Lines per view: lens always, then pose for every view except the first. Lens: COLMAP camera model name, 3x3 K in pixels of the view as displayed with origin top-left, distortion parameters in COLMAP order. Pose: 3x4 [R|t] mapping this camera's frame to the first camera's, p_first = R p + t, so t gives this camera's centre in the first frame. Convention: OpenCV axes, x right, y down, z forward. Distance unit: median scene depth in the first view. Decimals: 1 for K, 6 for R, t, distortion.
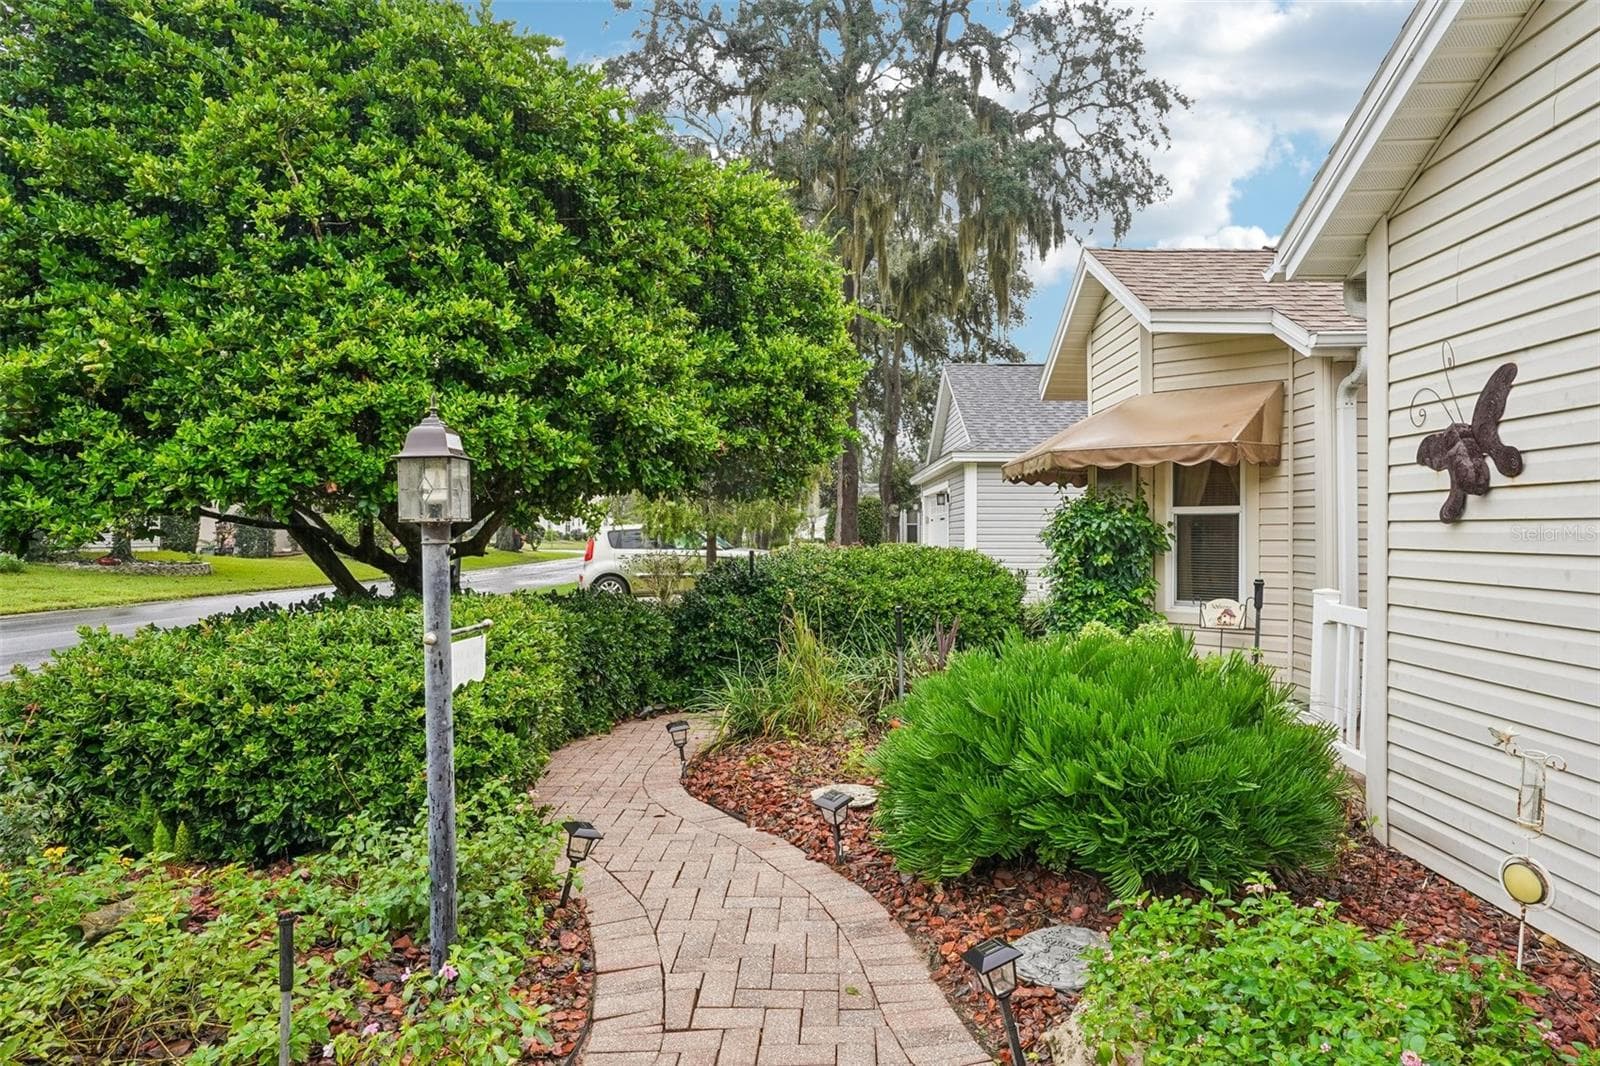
lens RADIAL K [[1031.9, 0, 807.2], [0, 1031.9, 535.9], [0, 0, 1]] dist [-0.010879, 0.005672]
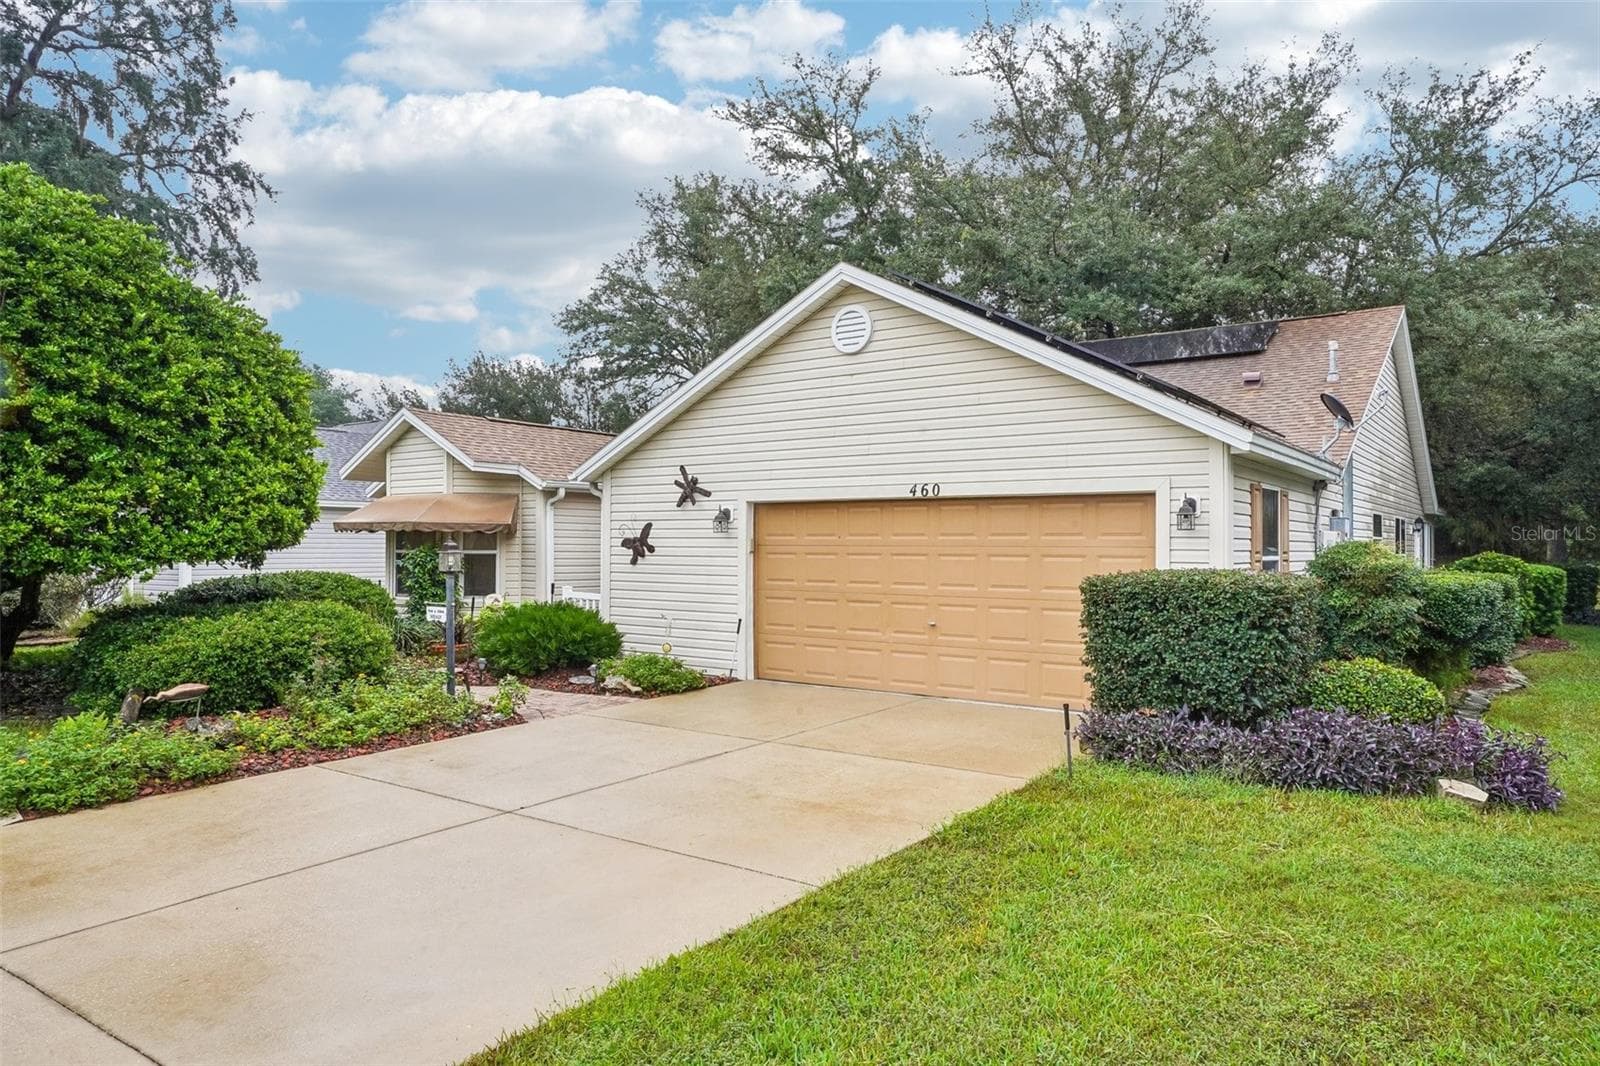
lens RADIAL K [[1031.9, 0, 797.1], [0, 1031.9, 528.6], [0, 0, 1]] dist [-0.010879, 0.005672]
pose [[0.584226, 0.015724, 0.811439, -1.571283], [-0.000278, 0.999816, -0.019174, -0.055617], [-0.811591, 0.010976, 0.584123, -1.246476]]
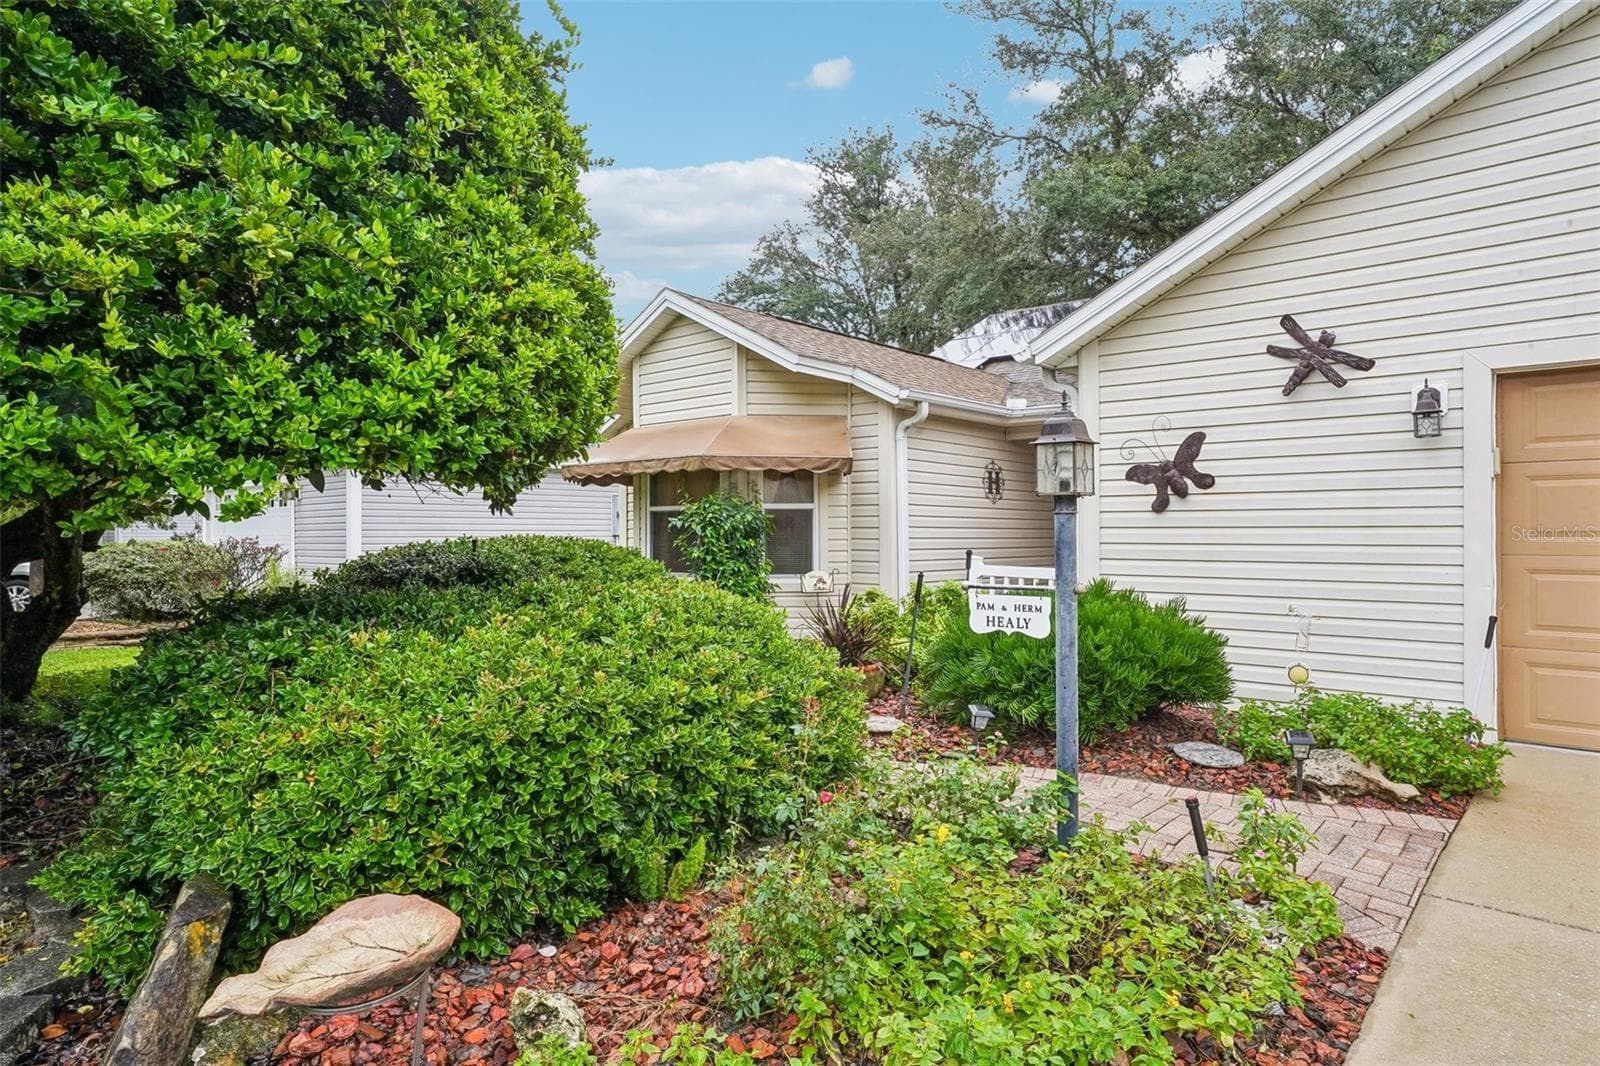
lens RADIAL K [[937.0, 0, 806.4], [0, 937.0, 539.1], [0, 0, 1]] dist [-0.036681, 0.001398]
pose [[0.649141, -0.007019, 0.760636, -0.893586], [0.005537, 0.999975, 0.004502, 0.020785], [-0.760648, 0.001289, 0.649163, 0.316598]]
